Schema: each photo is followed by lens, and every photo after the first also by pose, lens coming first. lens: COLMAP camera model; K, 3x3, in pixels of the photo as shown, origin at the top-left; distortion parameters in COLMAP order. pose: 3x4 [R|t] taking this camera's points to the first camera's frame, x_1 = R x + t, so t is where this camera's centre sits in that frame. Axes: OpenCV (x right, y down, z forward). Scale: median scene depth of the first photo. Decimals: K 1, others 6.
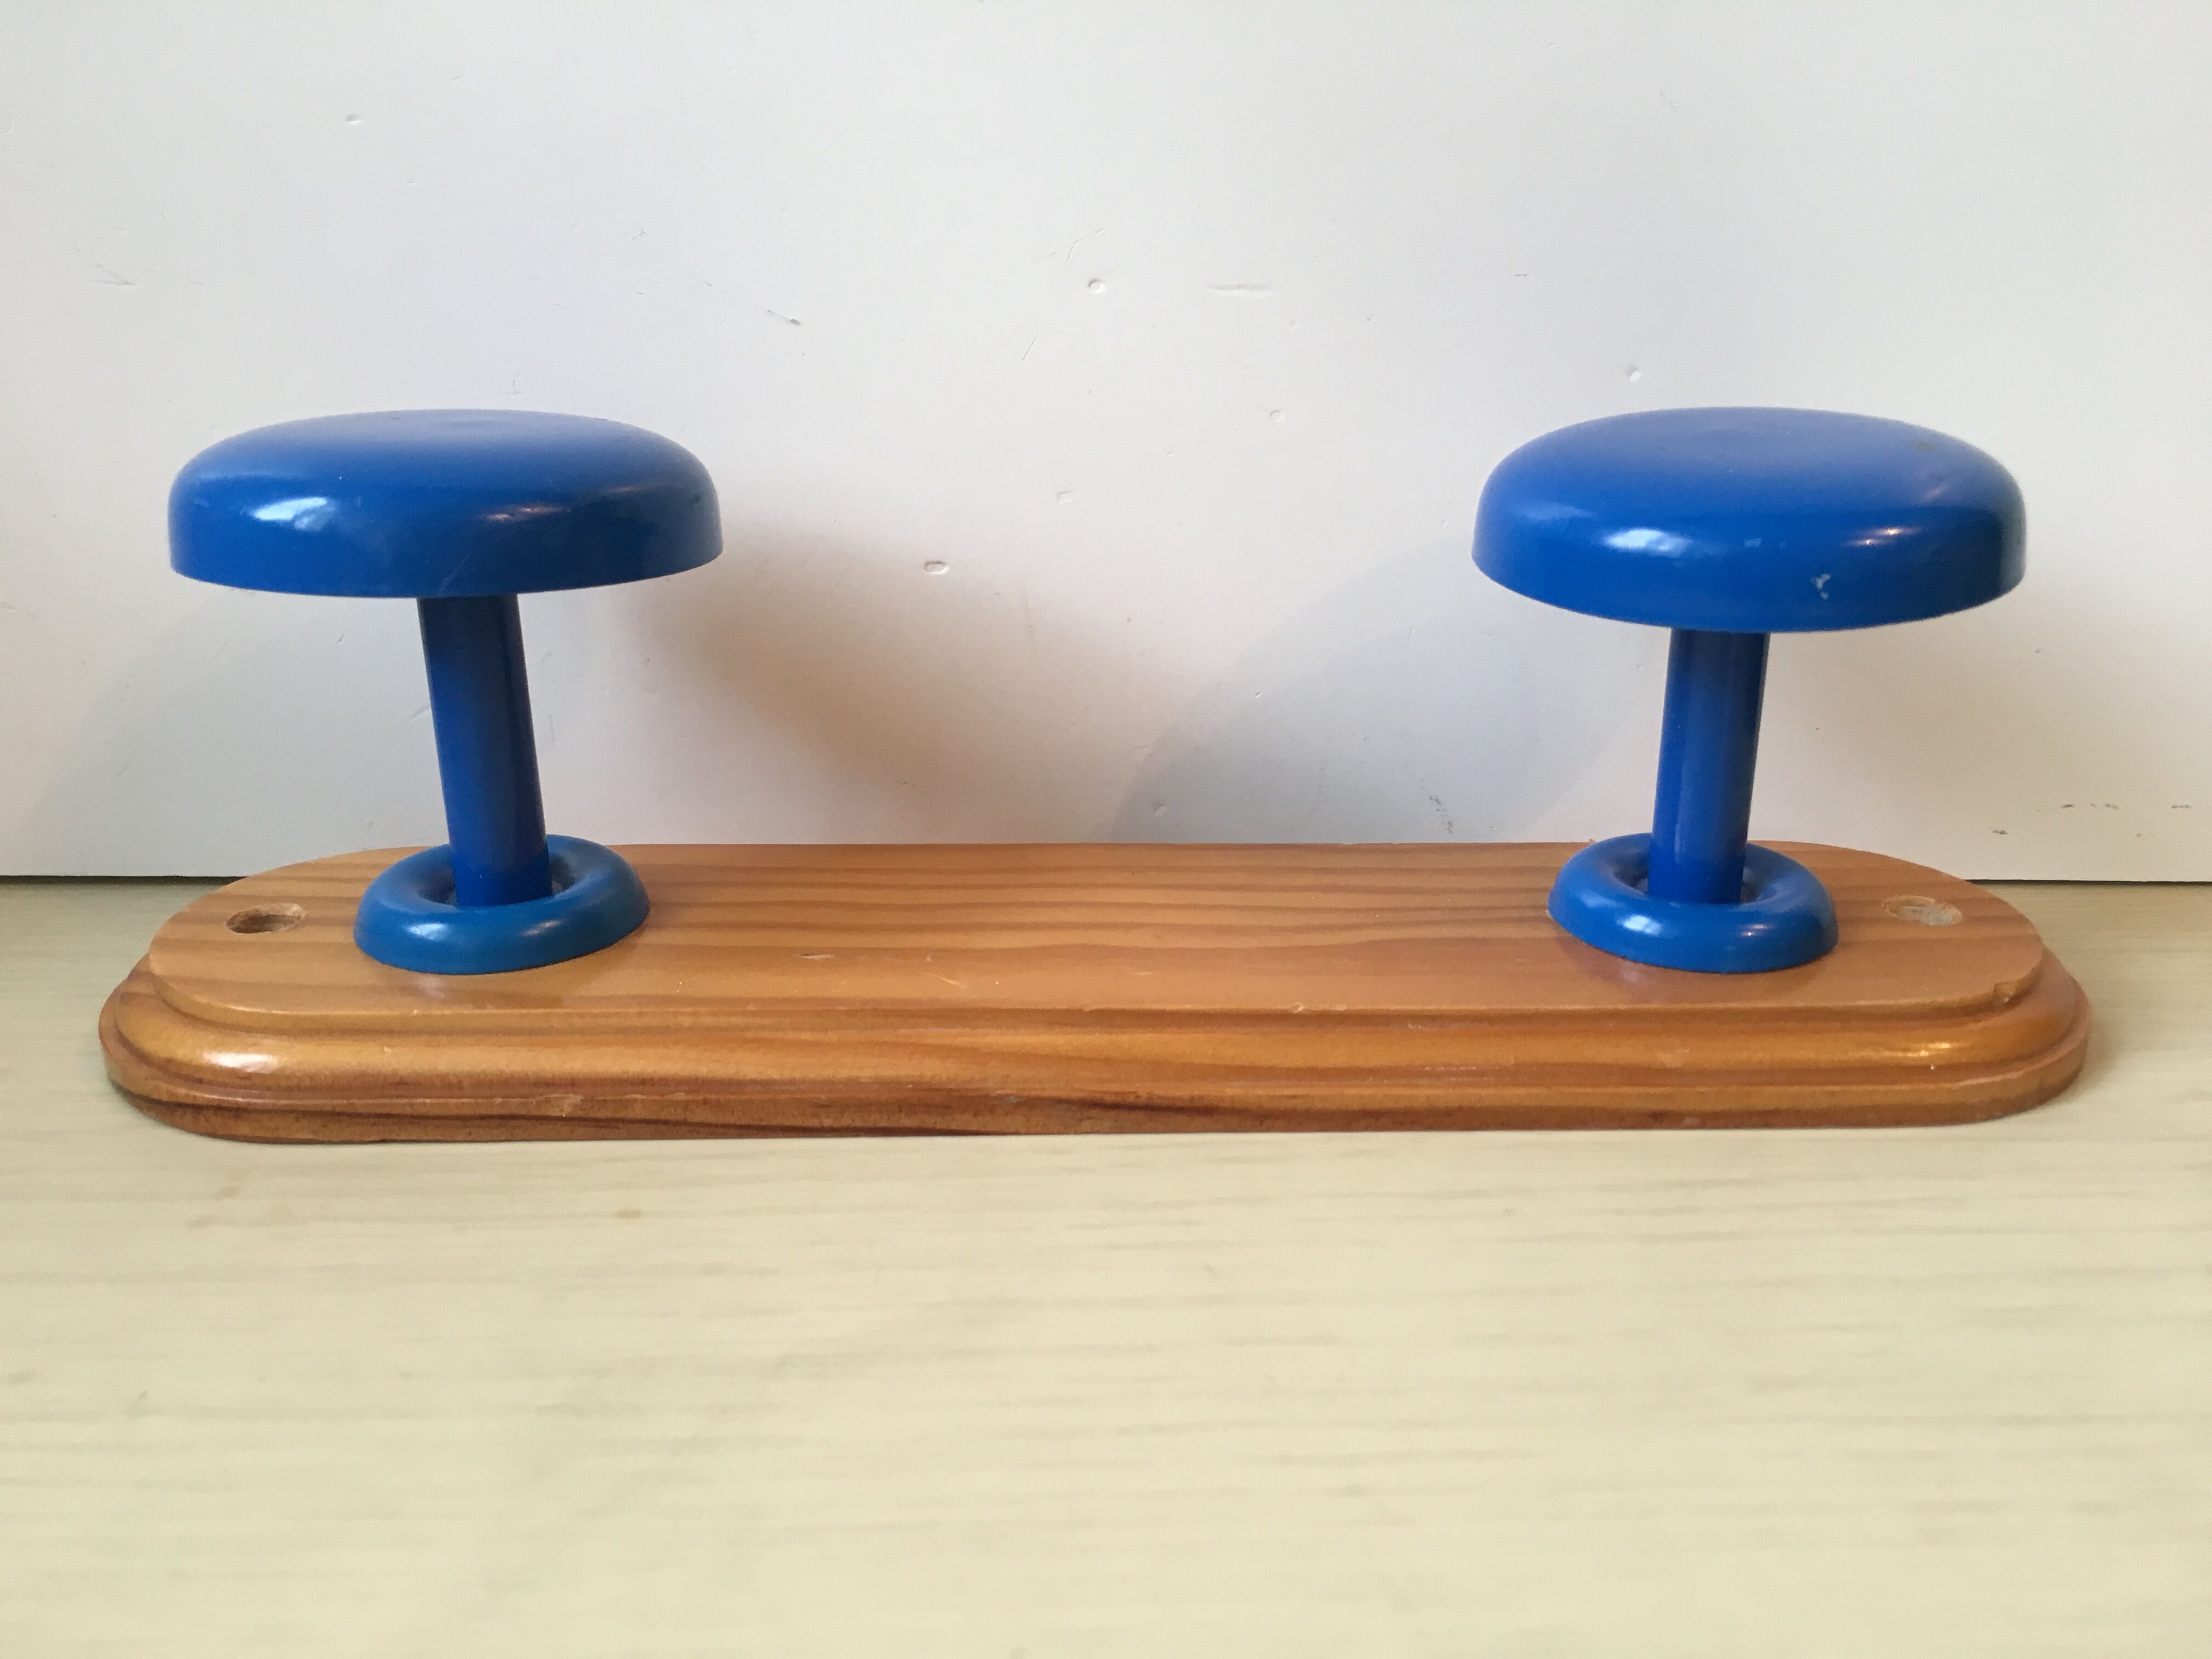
lens RADIAL K [[1975.6, 0, 1110.2], [0, 1975.6, 838.3], [0, 0, 1]] dist [0.053118, -0.101774]
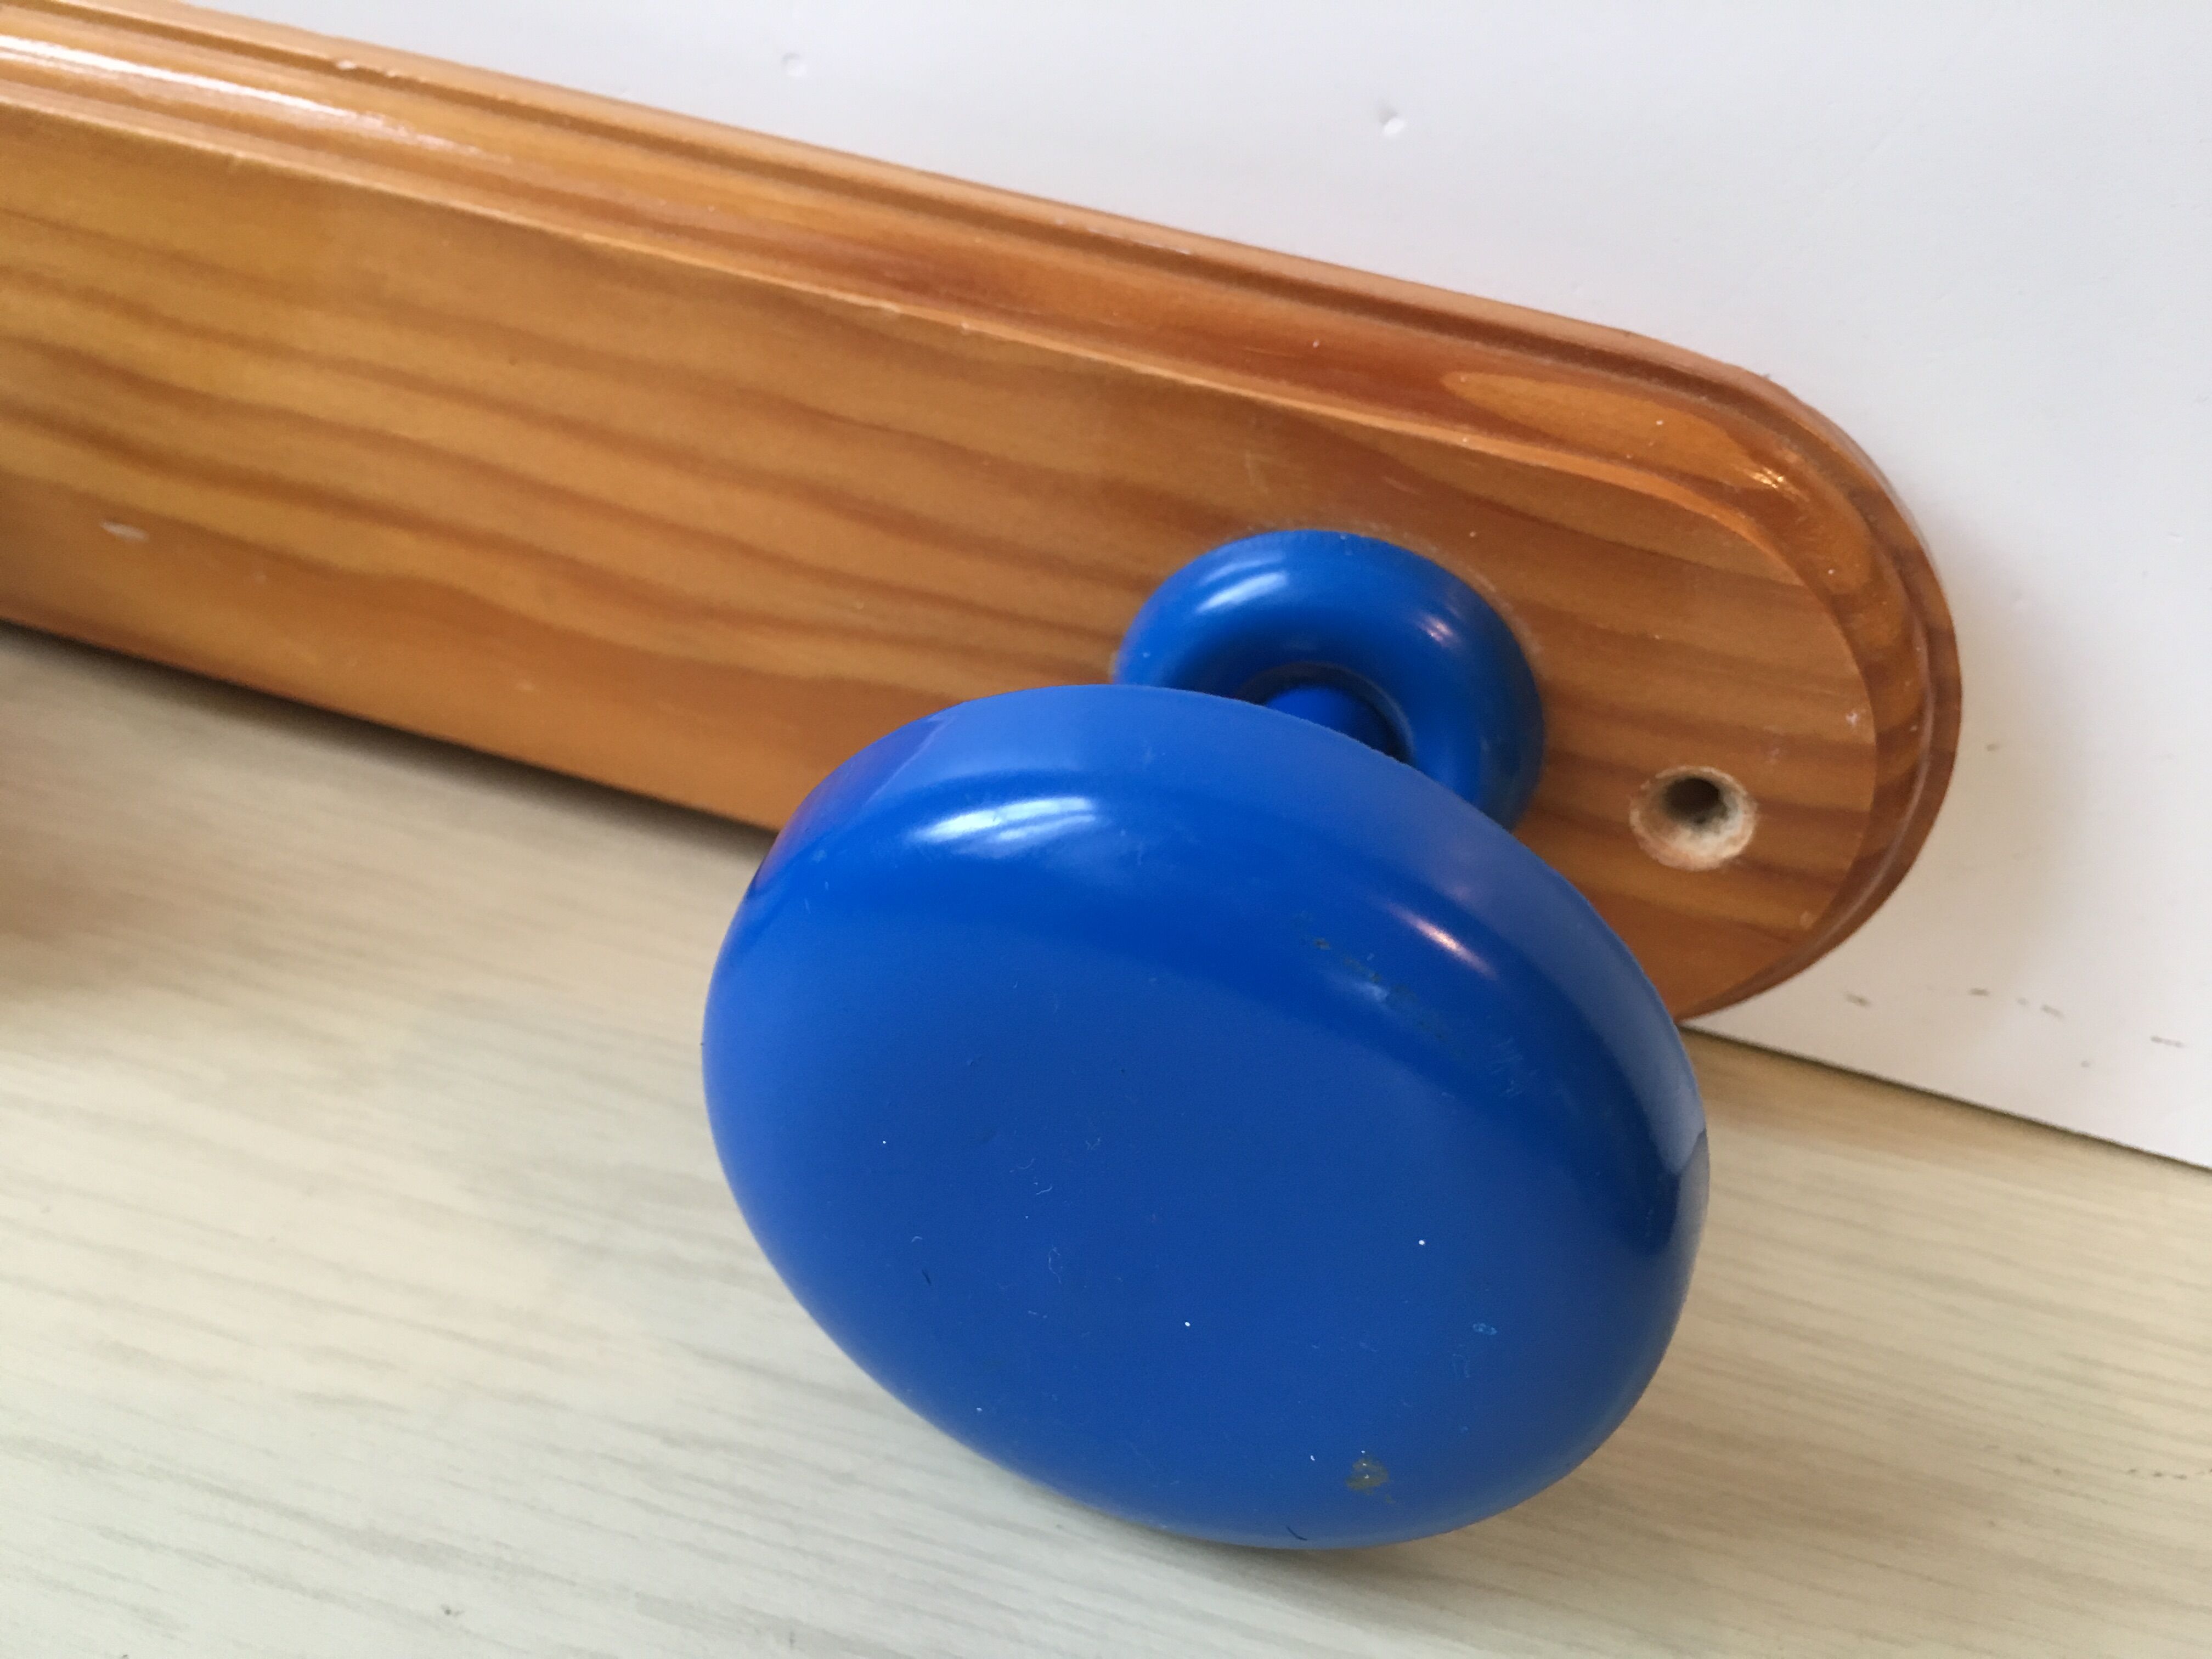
lens RADIAL K [[1975.6, 0, 1120.6], [0, 1975.6, 830.3], [0, 0, 1]] dist [0.053118, -0.101774]
pose [[0.960120, 0.252757, -0.119513, 0.398809], [-0.221249, 0.948207, 0.227929, -0.200603], [0.170933, -0.192397, 0.966315, 0.520031]]
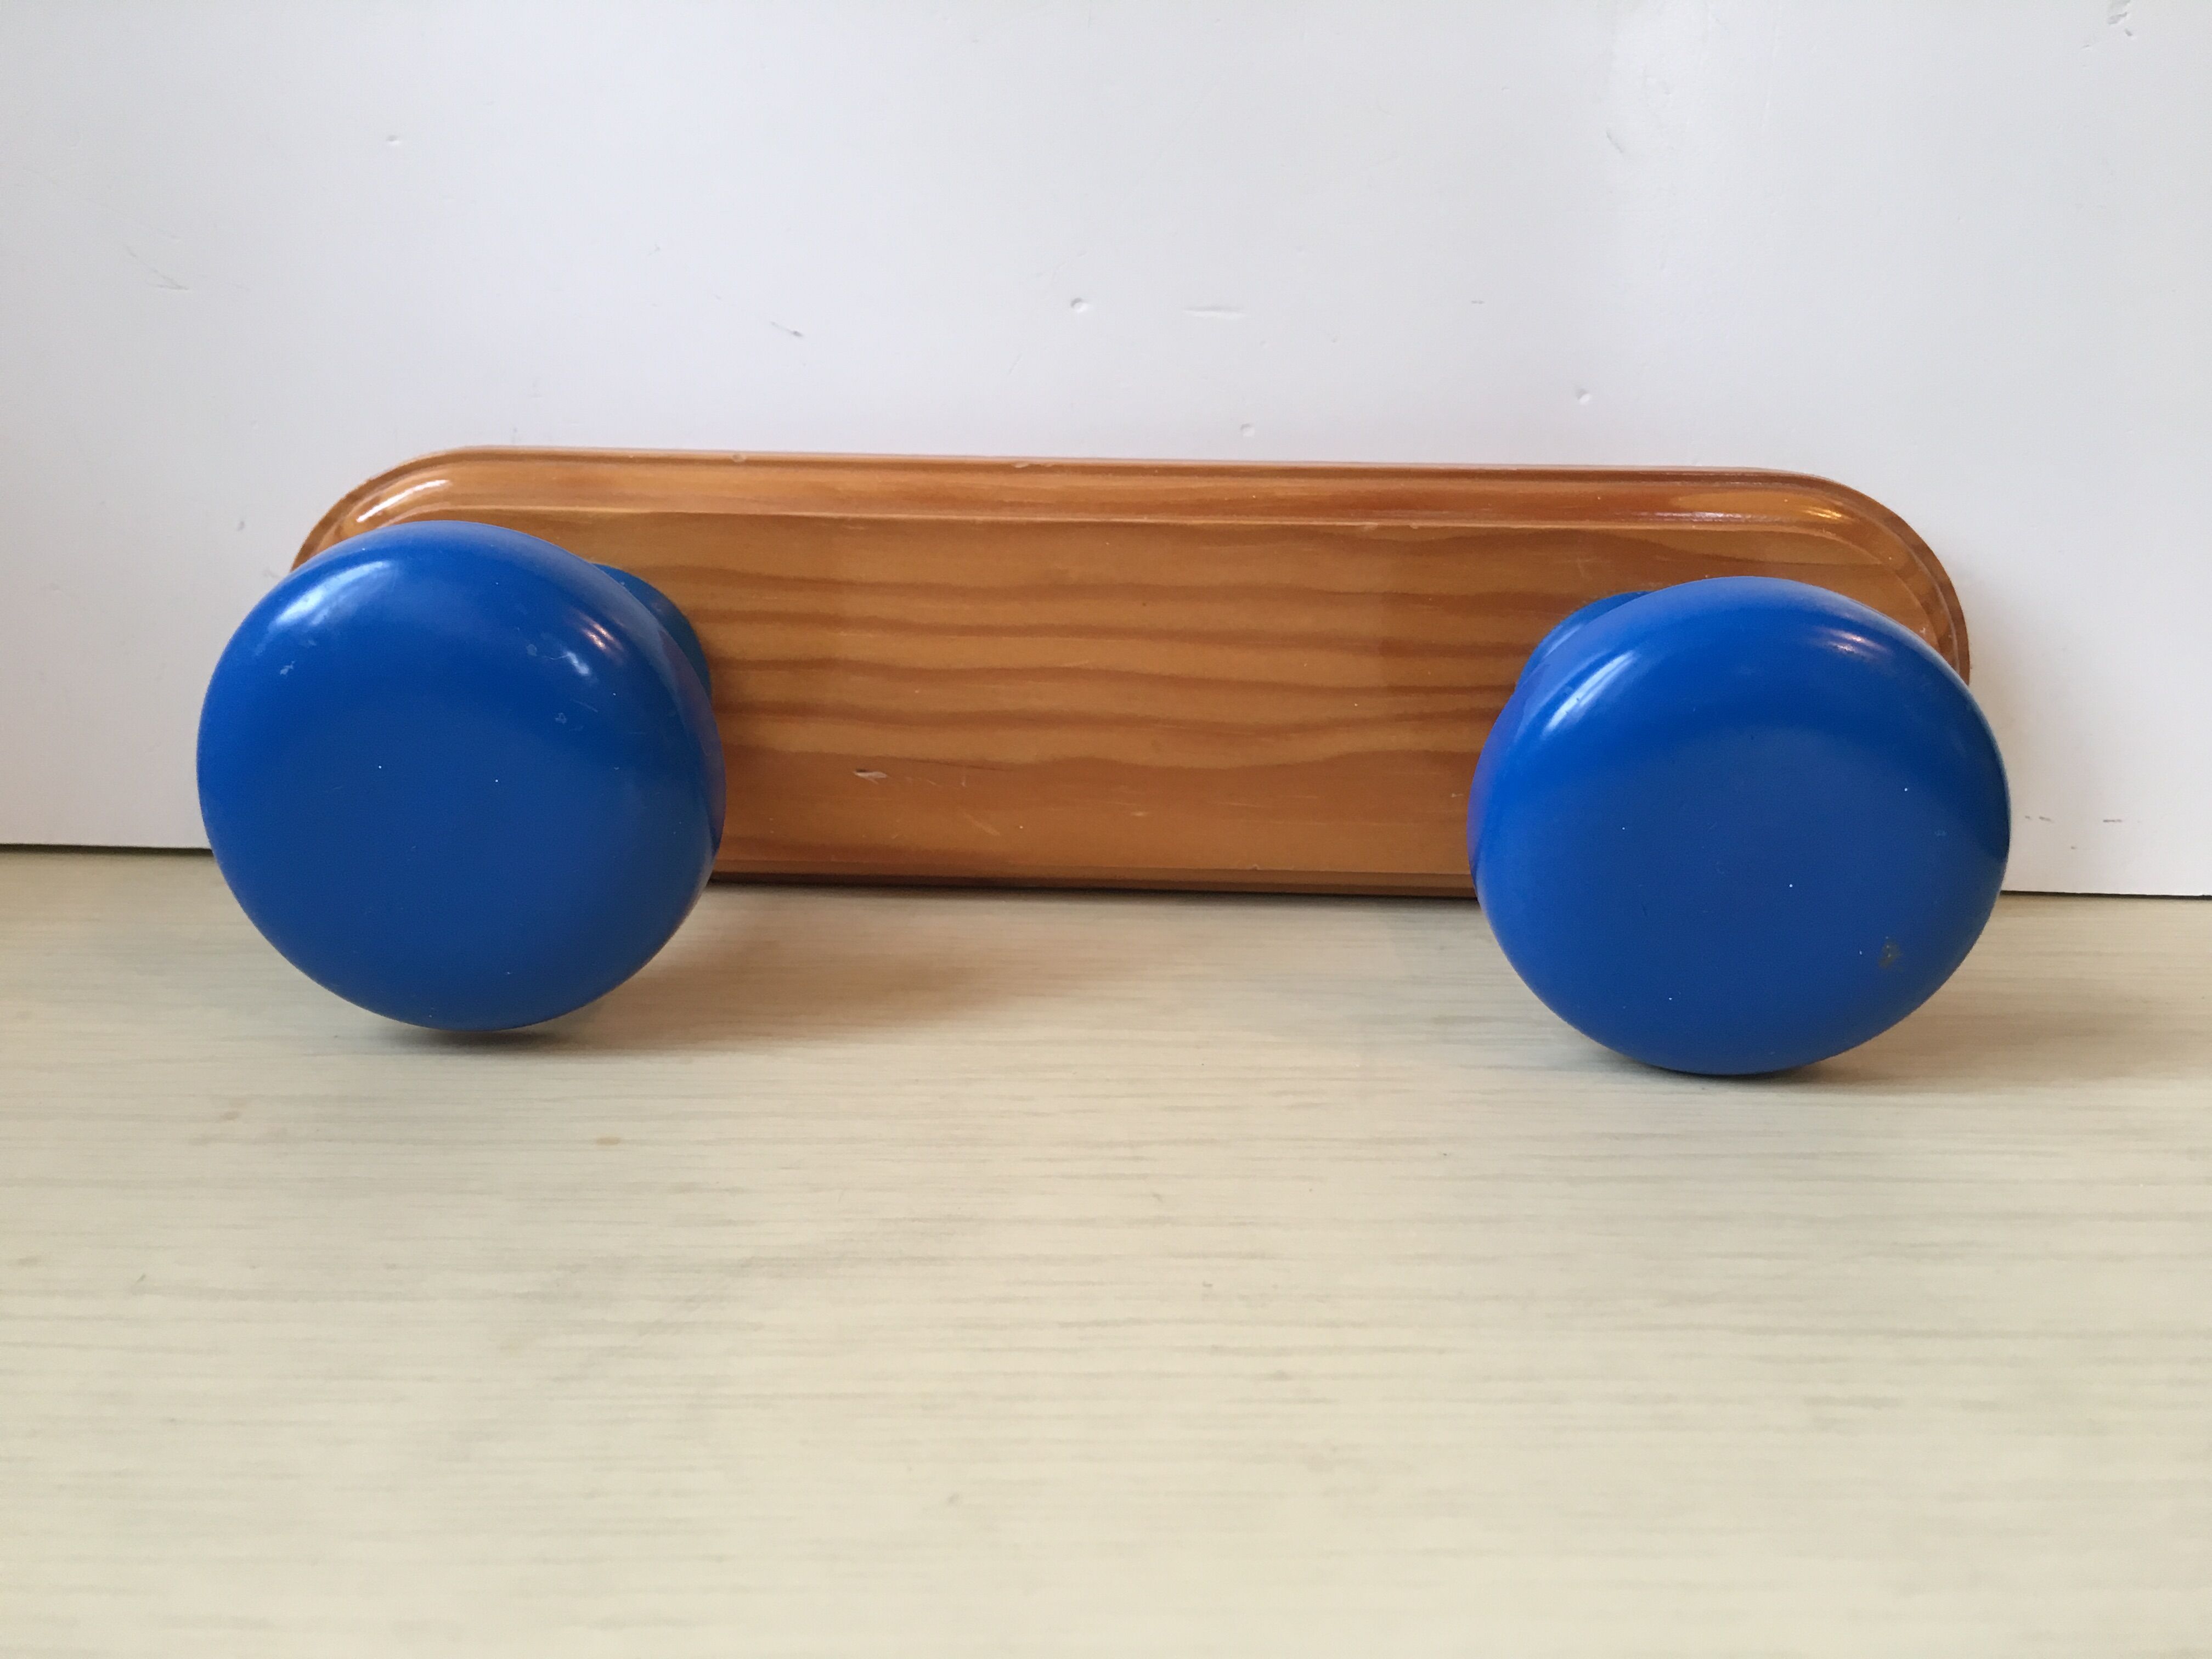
lens RADIAL K [[1975.6, 0, 1102.2], [0, 1975.6, 819.7], [0, 0, 1]] dist [0.053118, -0.101774]
pose [[0.999794, 0.018634, -0.008094, 0.024533], [-0.019087, 0.998013, -0.060054, 0.077418], [0.006959, 0.060196, 0.998162, -0.058630]]
